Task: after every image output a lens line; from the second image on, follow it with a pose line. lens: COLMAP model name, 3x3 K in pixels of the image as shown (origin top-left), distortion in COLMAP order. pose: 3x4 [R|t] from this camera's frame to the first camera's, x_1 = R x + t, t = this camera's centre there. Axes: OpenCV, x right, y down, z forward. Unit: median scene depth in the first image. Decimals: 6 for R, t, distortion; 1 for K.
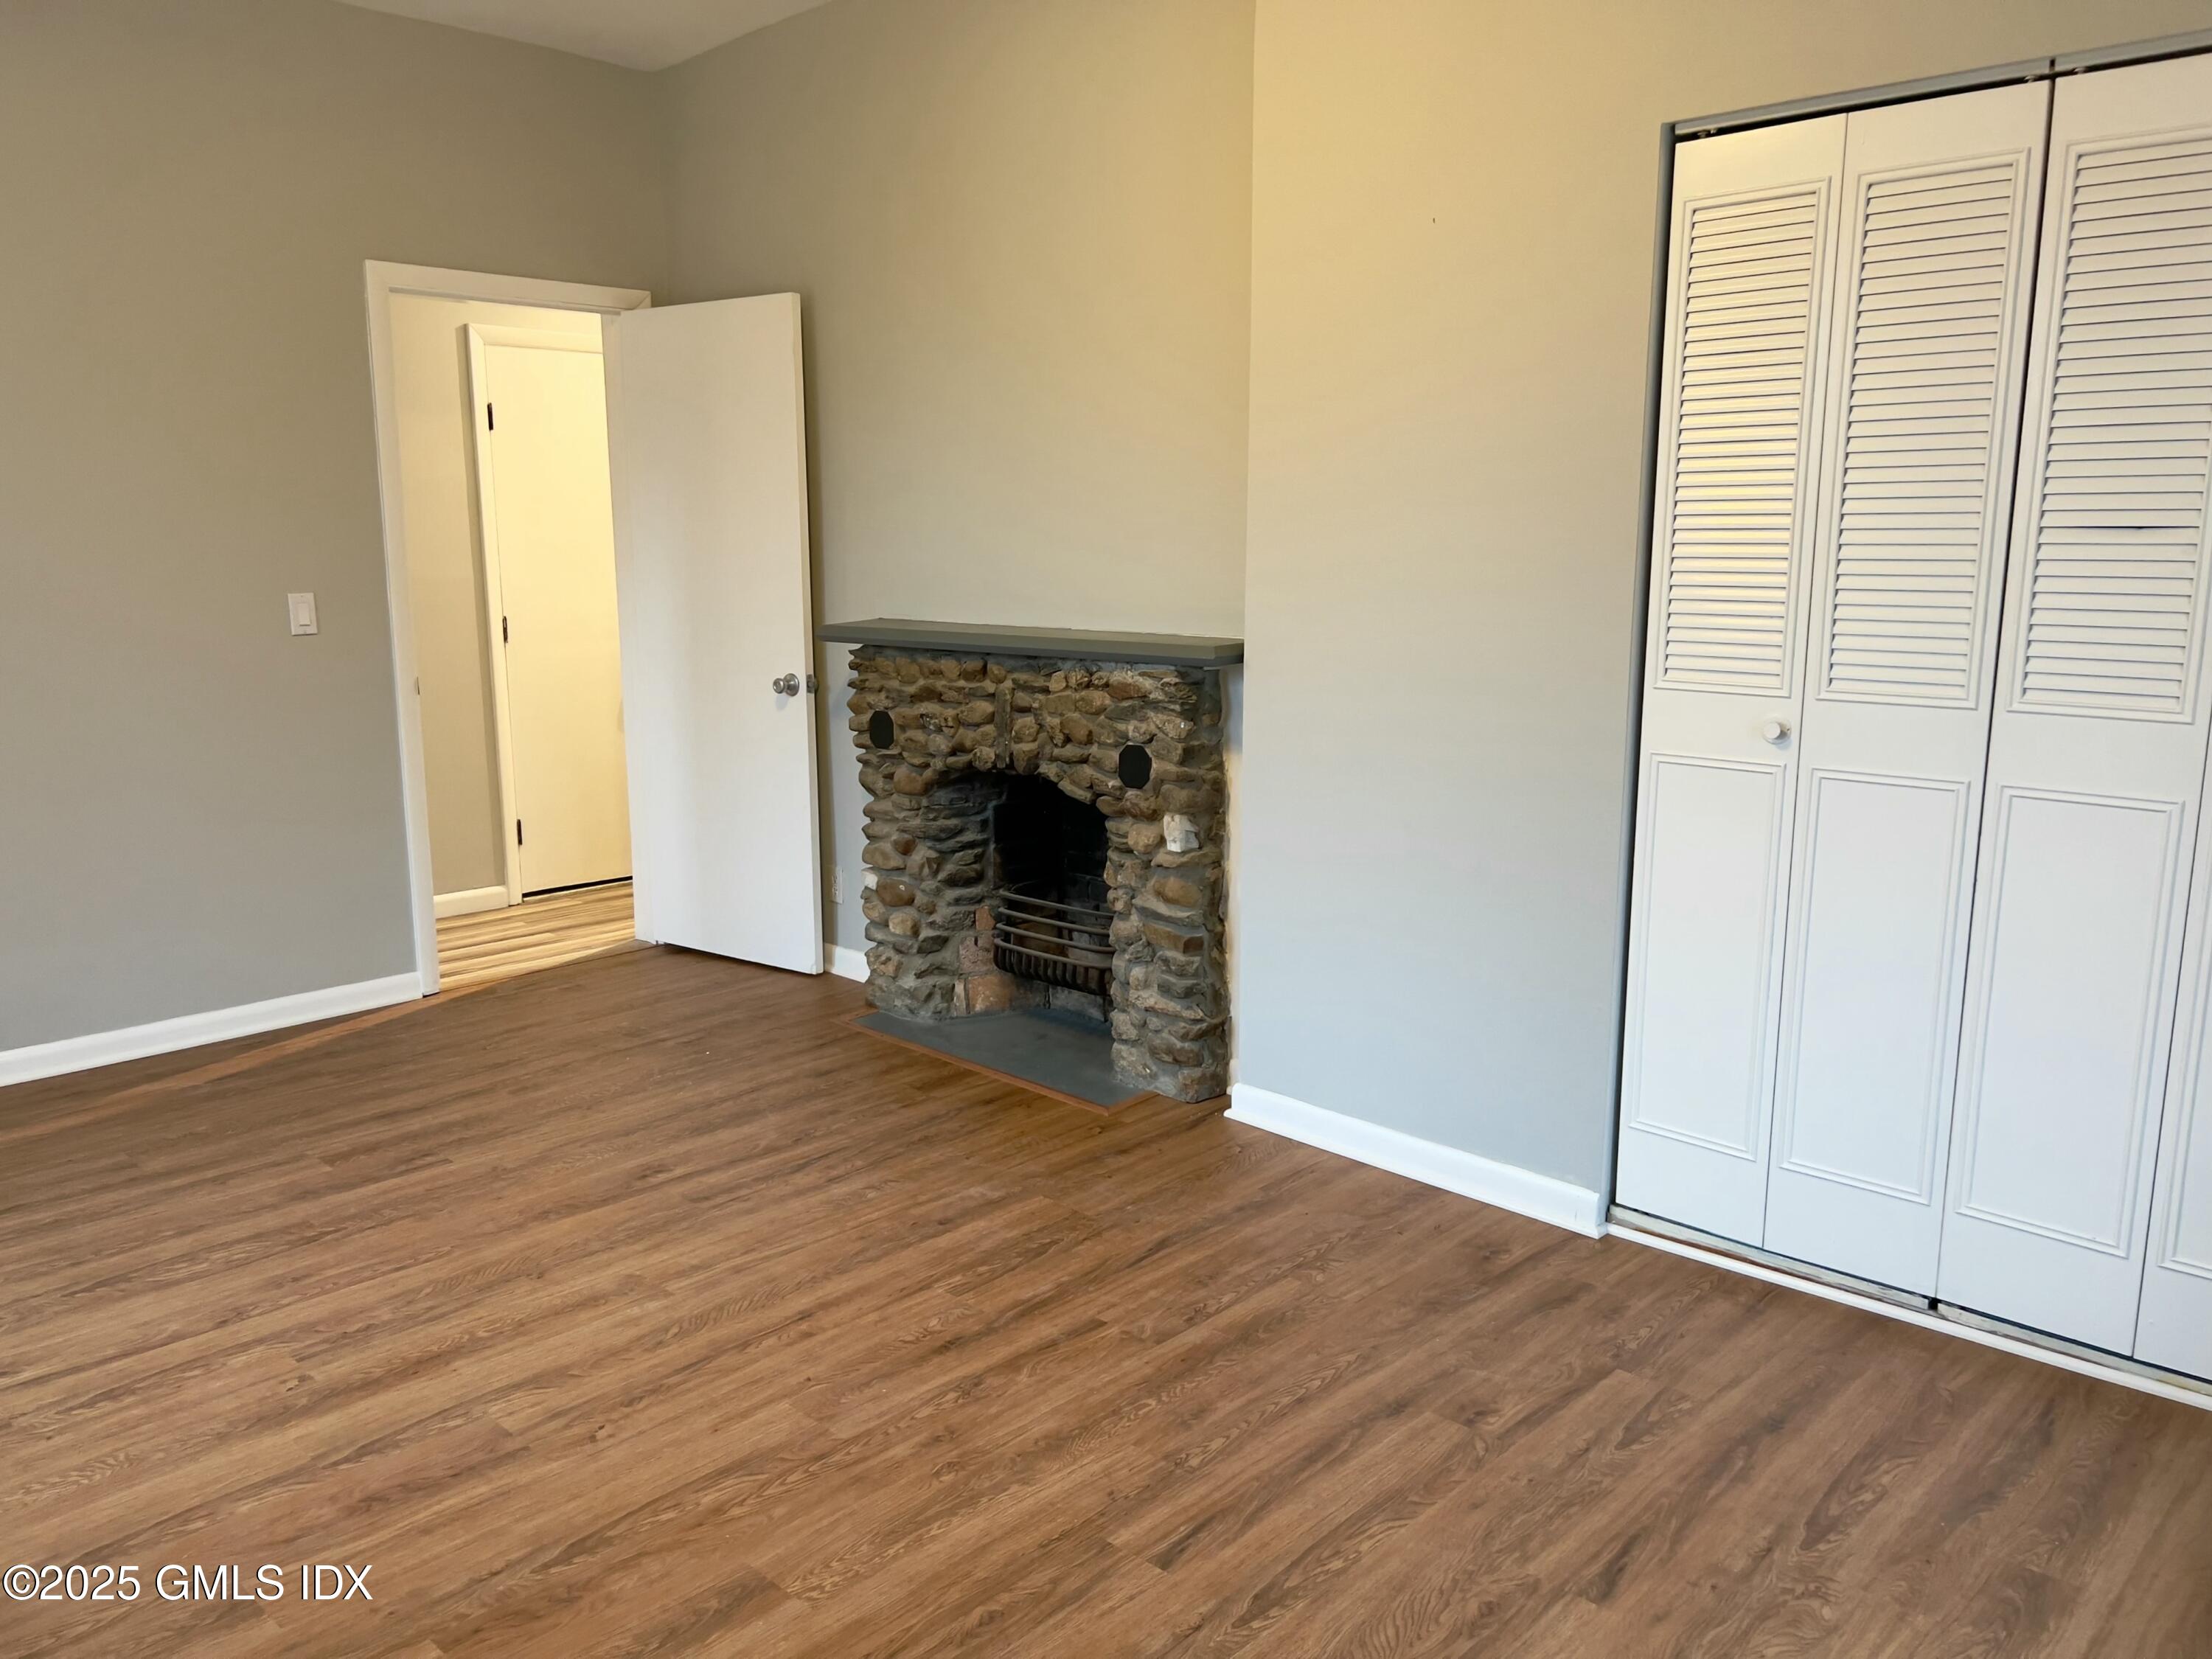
lens RADIAL K [[1672.4, 0, 1090.5], [0, 1672.4, 838.0], [0, 0, 1]] dist [0.056822, -0.056264]
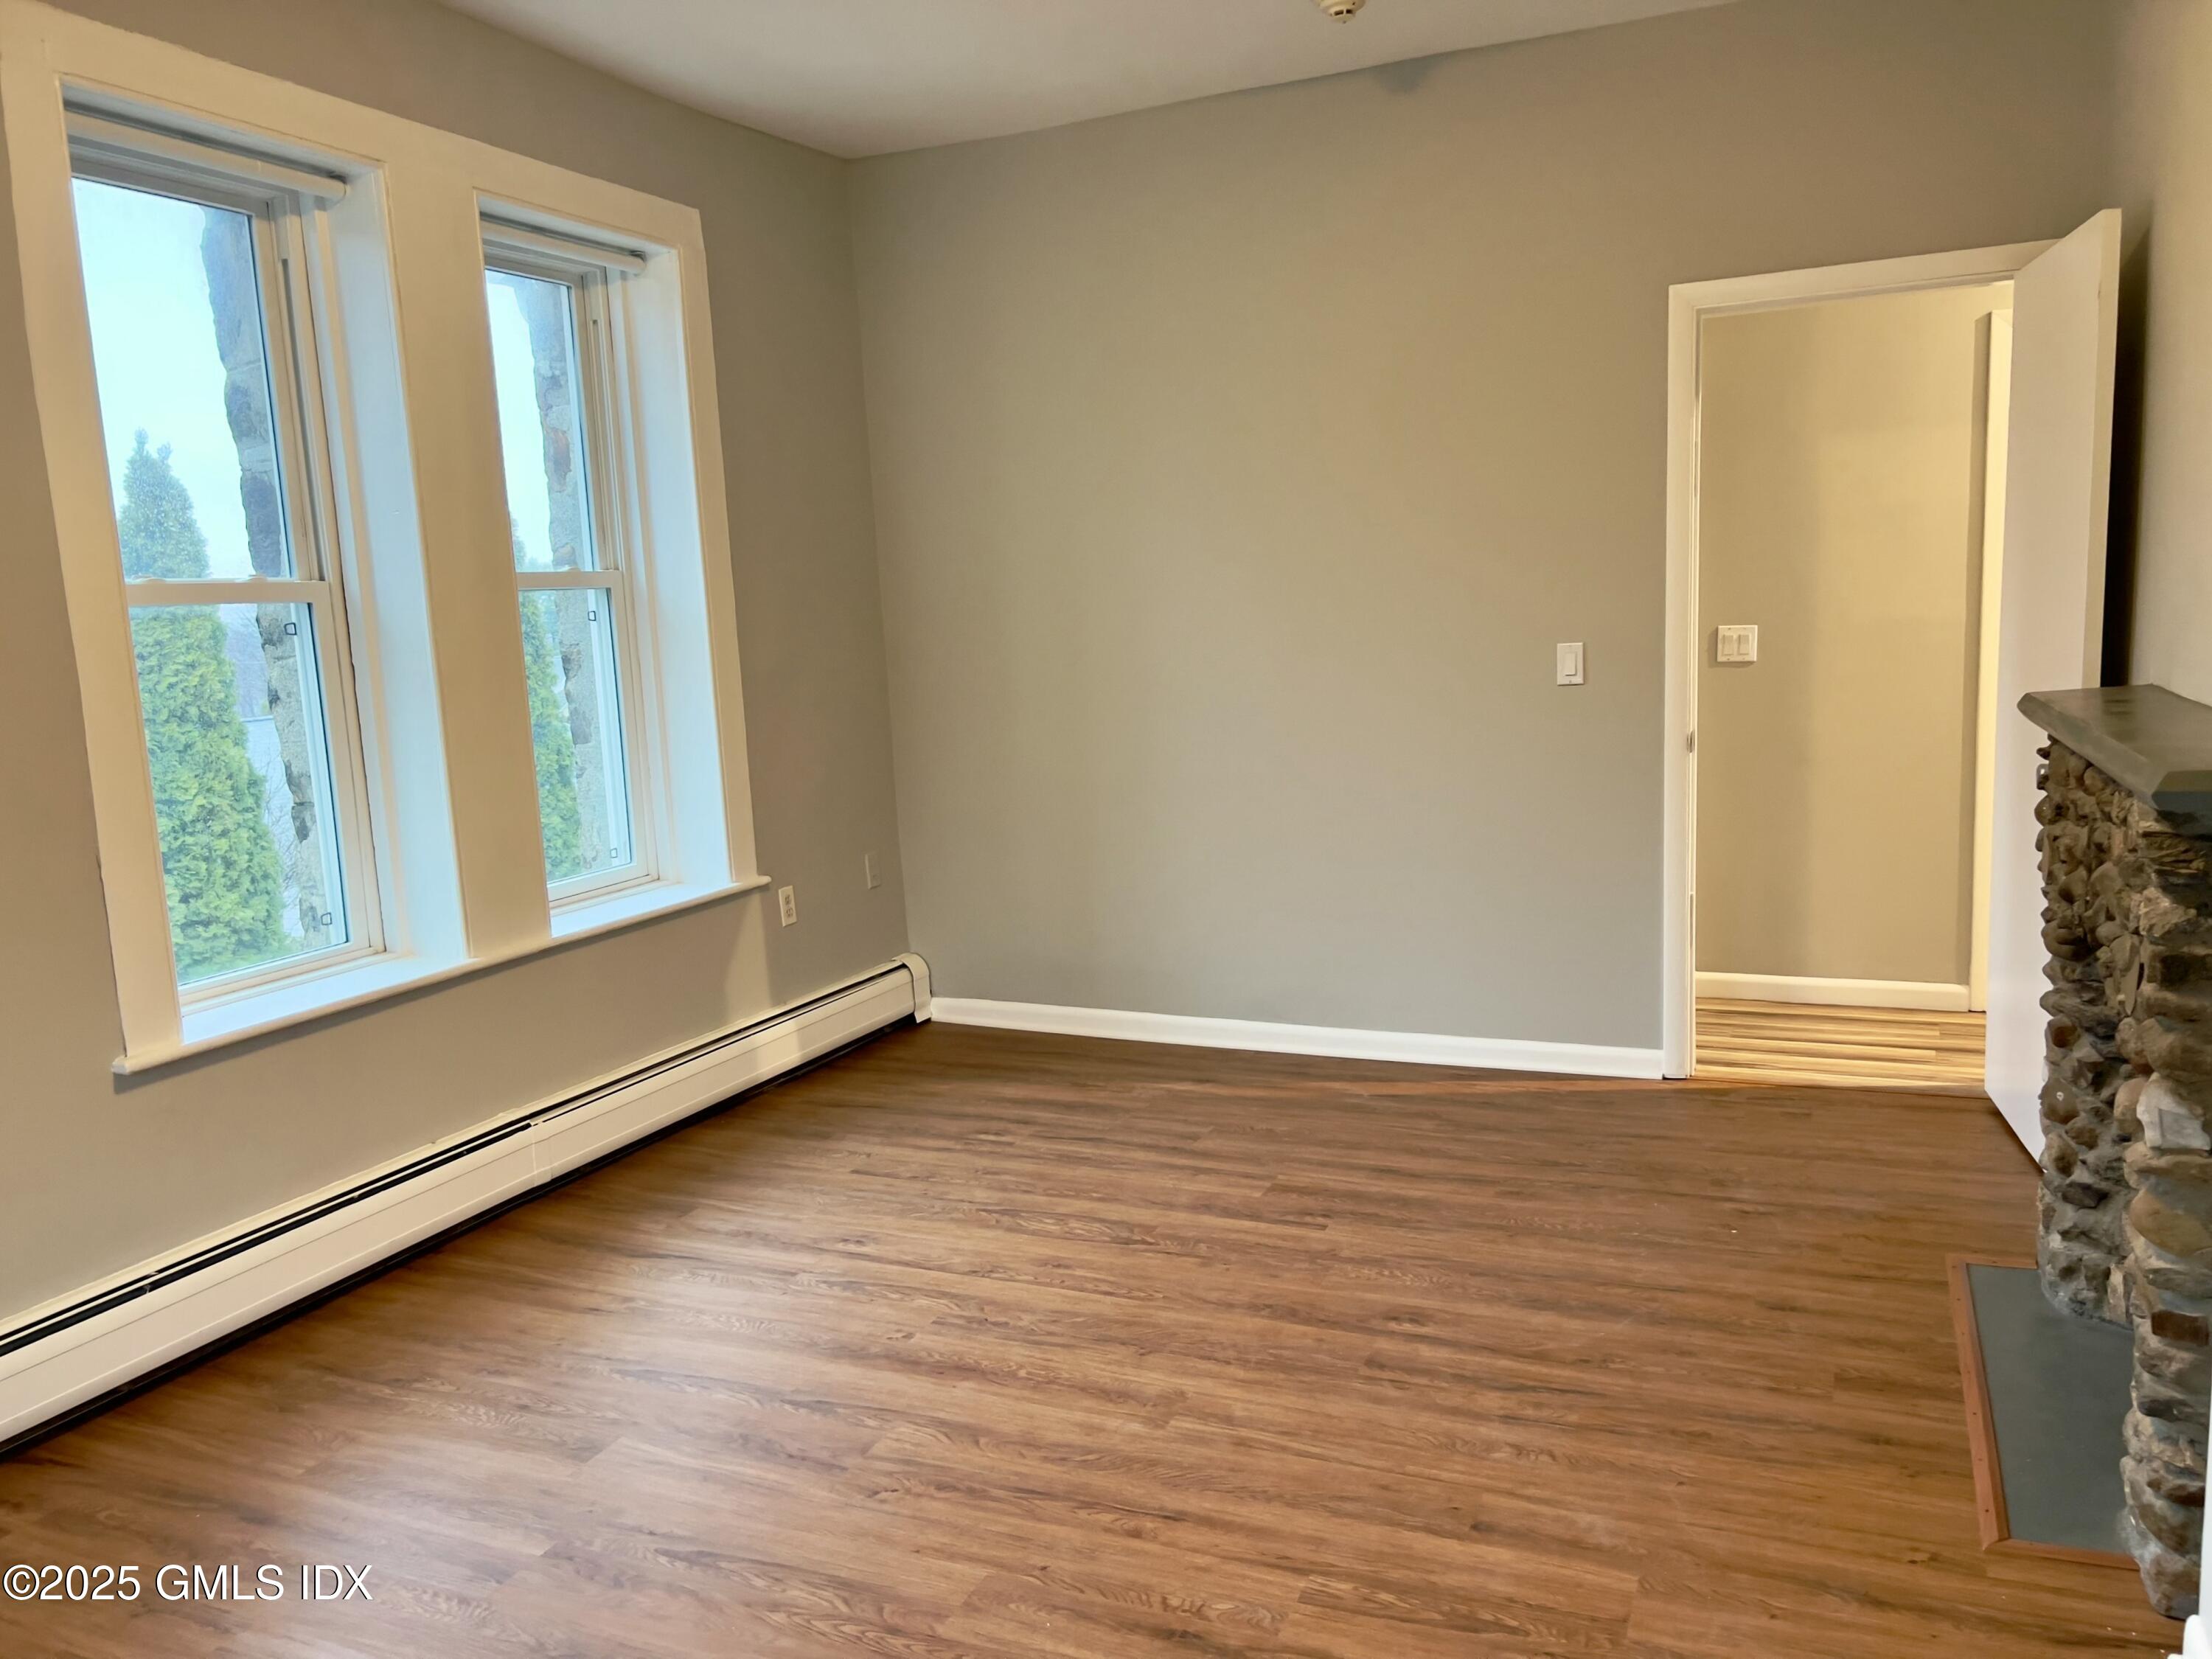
lens RADIAL K [[1672.4, 0, 1104.0], [0, 1672.4, 836.2], [0, 0, 1]] dist [0.056822, -0.056264]
pose [[0.341200, 0.119368, -0.932381, 0.430408], [-0.127323, 0.988632, 0.079976, -0.089790], [0.931328, 0.091426, 0.352520, 0.480842]]
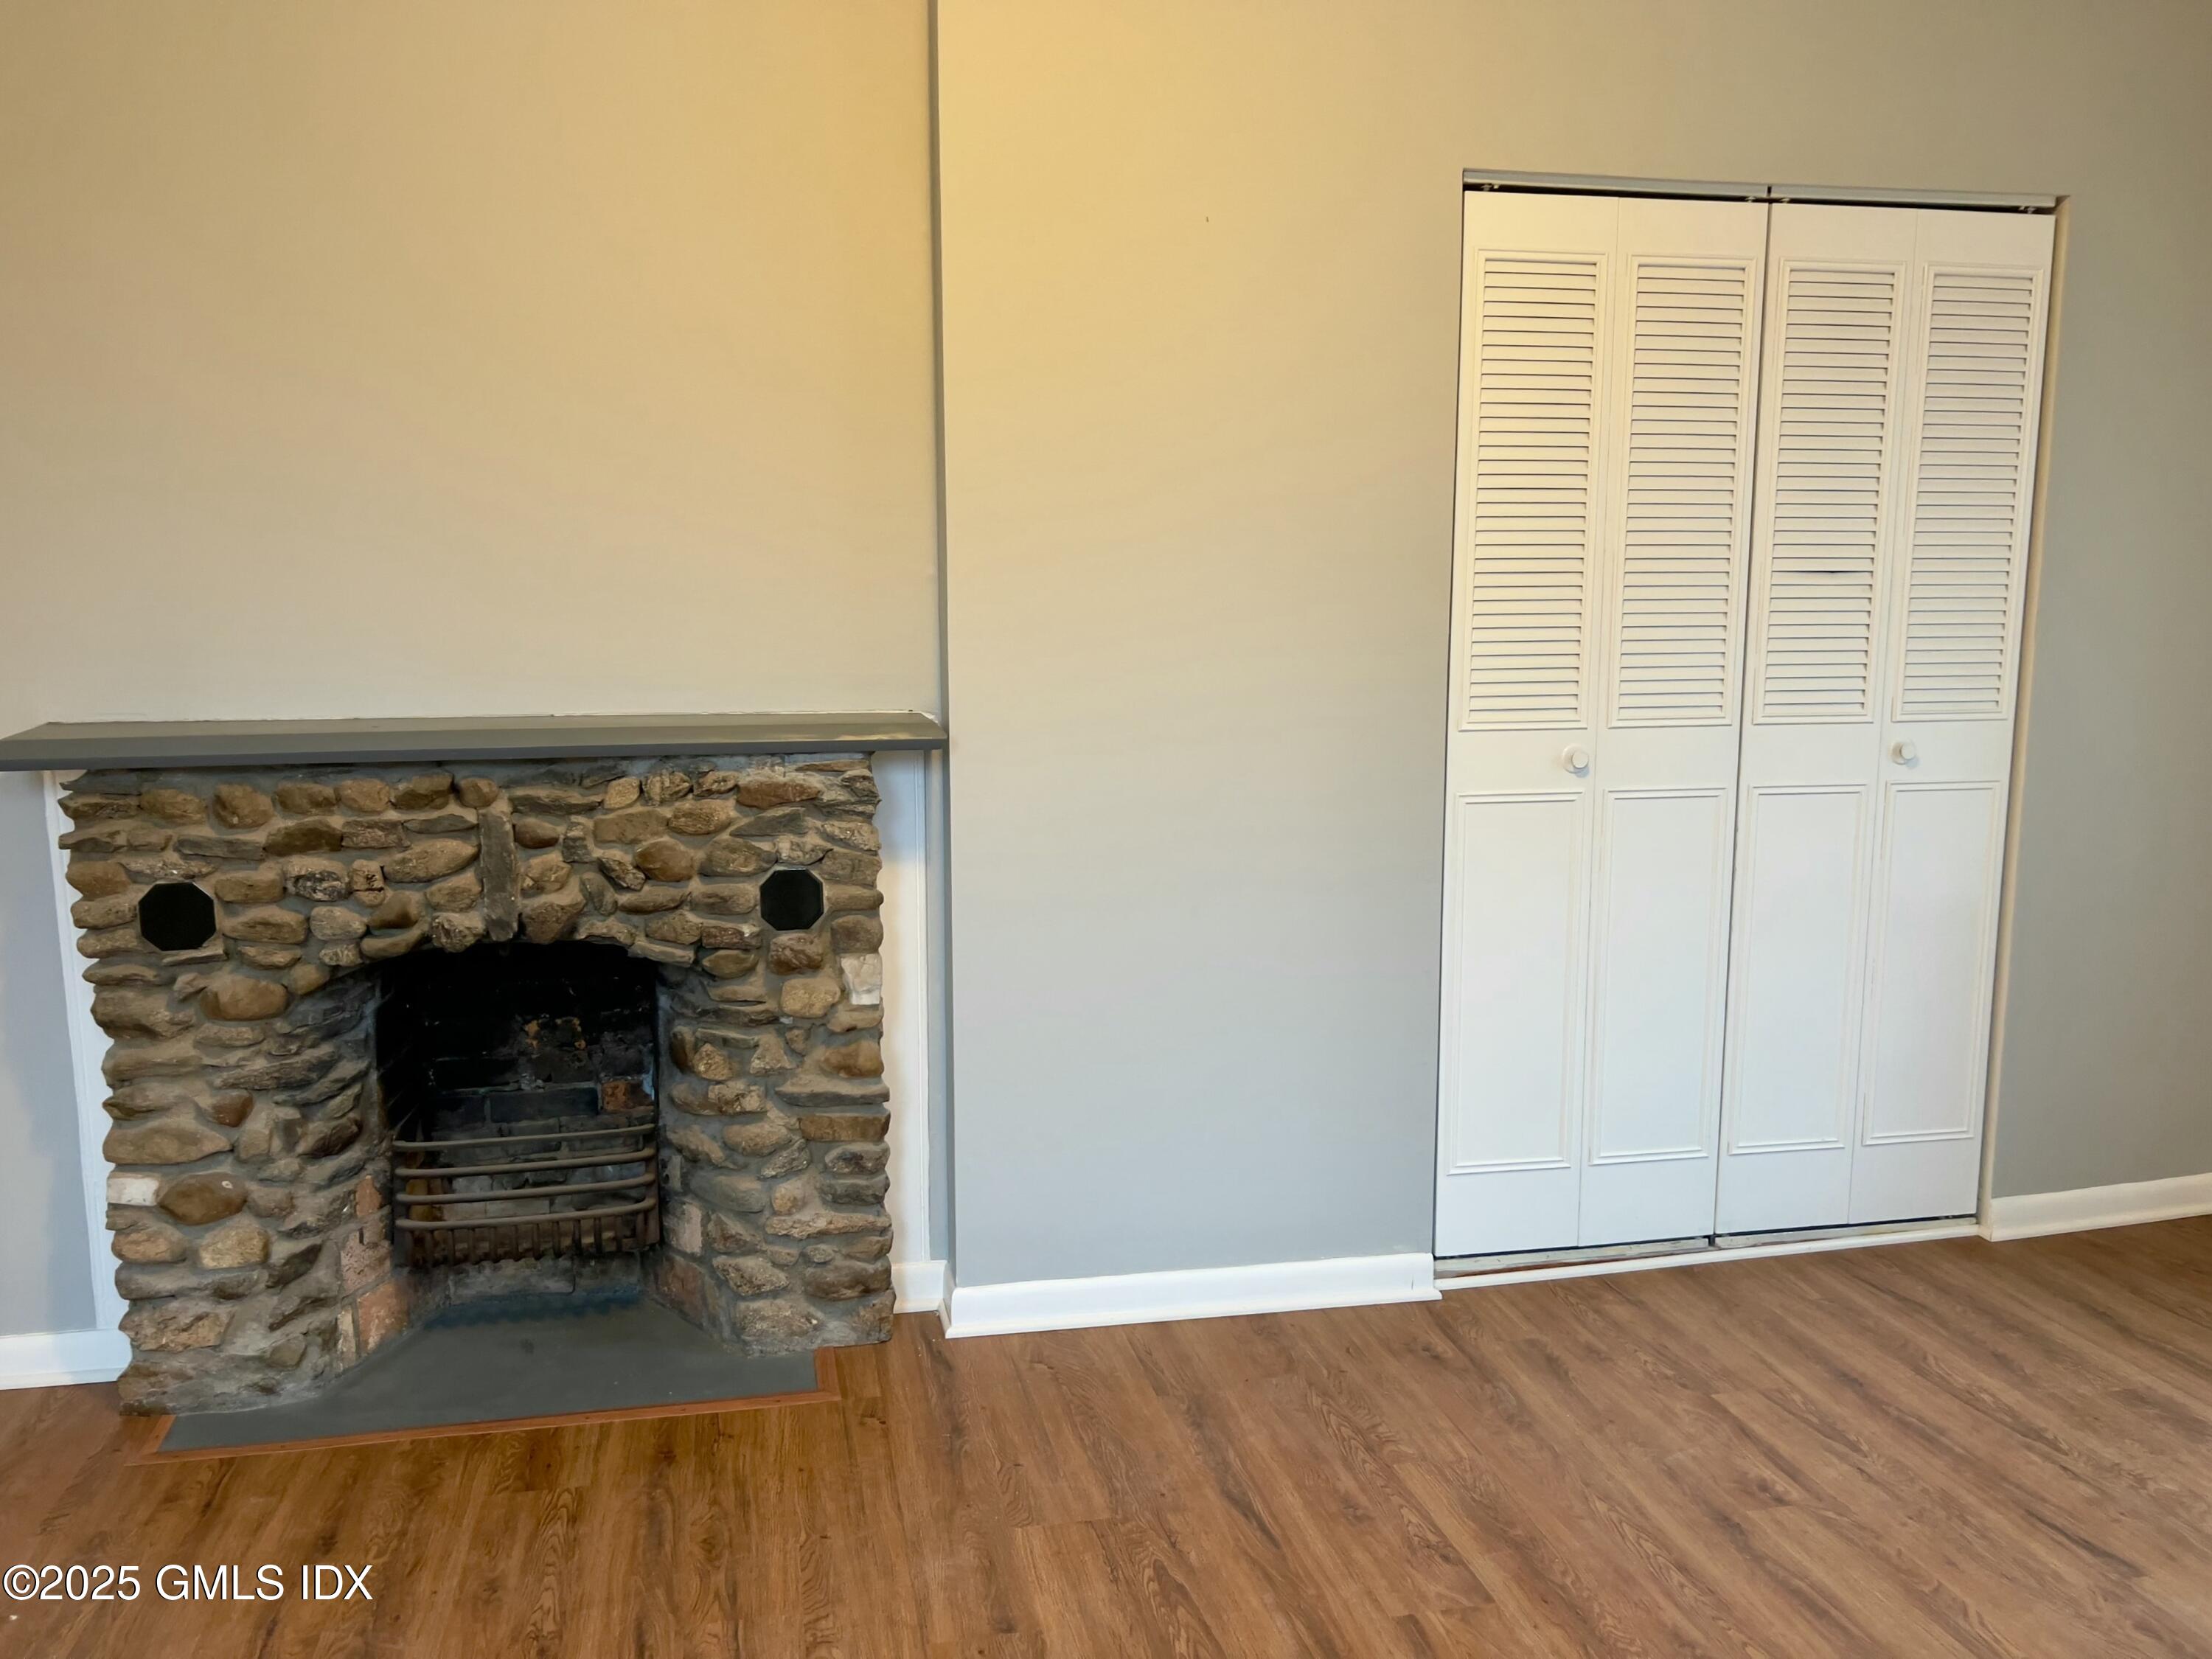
lens RADIAL K [[1672.4, 0, 1100.8], [0, 1672.4, 830.1], [0, 0, 1]] dist [0.056822, -0.056264]
pose [[0.554634, -0.109074, 0.824915, -0.483759], [0.151595, 0.988026, 0.028716, -0.072246], [-0.818169, 0.109126, 0.564528, 0.490315]]
